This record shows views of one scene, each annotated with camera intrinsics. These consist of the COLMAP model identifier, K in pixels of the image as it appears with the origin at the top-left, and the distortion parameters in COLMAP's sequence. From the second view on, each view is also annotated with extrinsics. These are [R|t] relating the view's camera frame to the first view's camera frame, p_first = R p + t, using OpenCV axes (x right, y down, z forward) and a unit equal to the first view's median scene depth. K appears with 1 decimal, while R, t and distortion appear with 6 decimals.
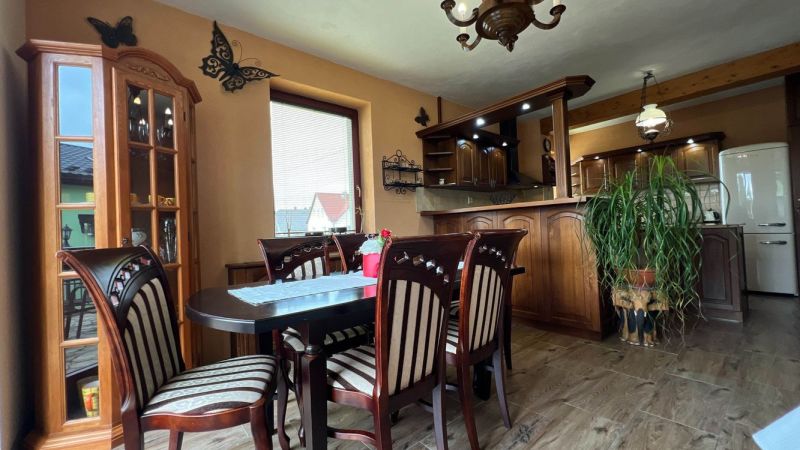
lens RADIAL K [[320.5, 0, 396.0], [0, 320.5, 224.0], [0, 0, 1]] dist [-0.003663, 0.000239]
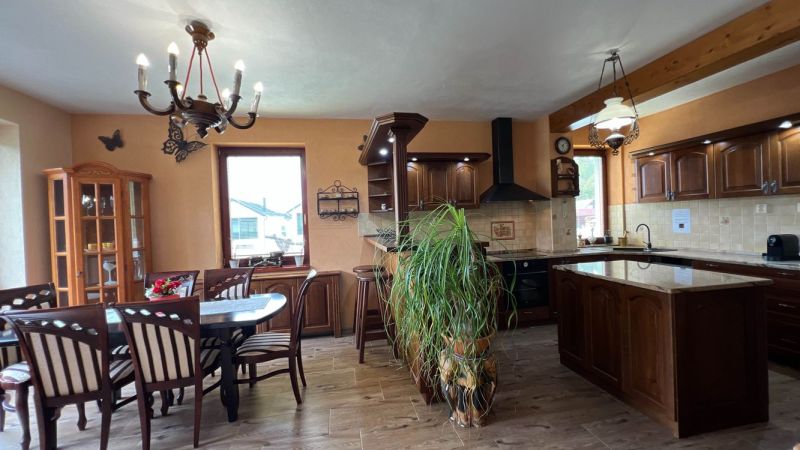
lens RADIAL K [[320.5, 0, 391.8], [0, 320.5, 225.9], [0, 0, 1]] dist [-0.003663, 0.000239]
pose [[0.873125, 0.016124, -0.487229, 0.718000], [0.008504, 0.998797, 0.048294, -0.130717], [0.487422, -0.046310, 0.871938, 0.134449]]
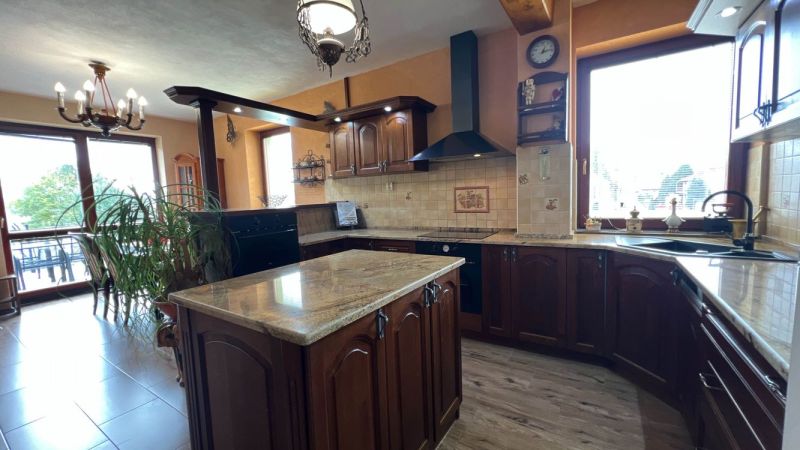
lens RADIAL K [[320.5, 0, 396.1], [0, 320.5, 225.4], [0, 0, 1]] dist [-0.003663, 0.000239]
pose [[0.301740, 0.116837, -0.946204, 1.266574], [0.037104, 0.990271, 0.134111, -0.106017], [0.952668, -0.075575, 0.294470, 0.952236]]
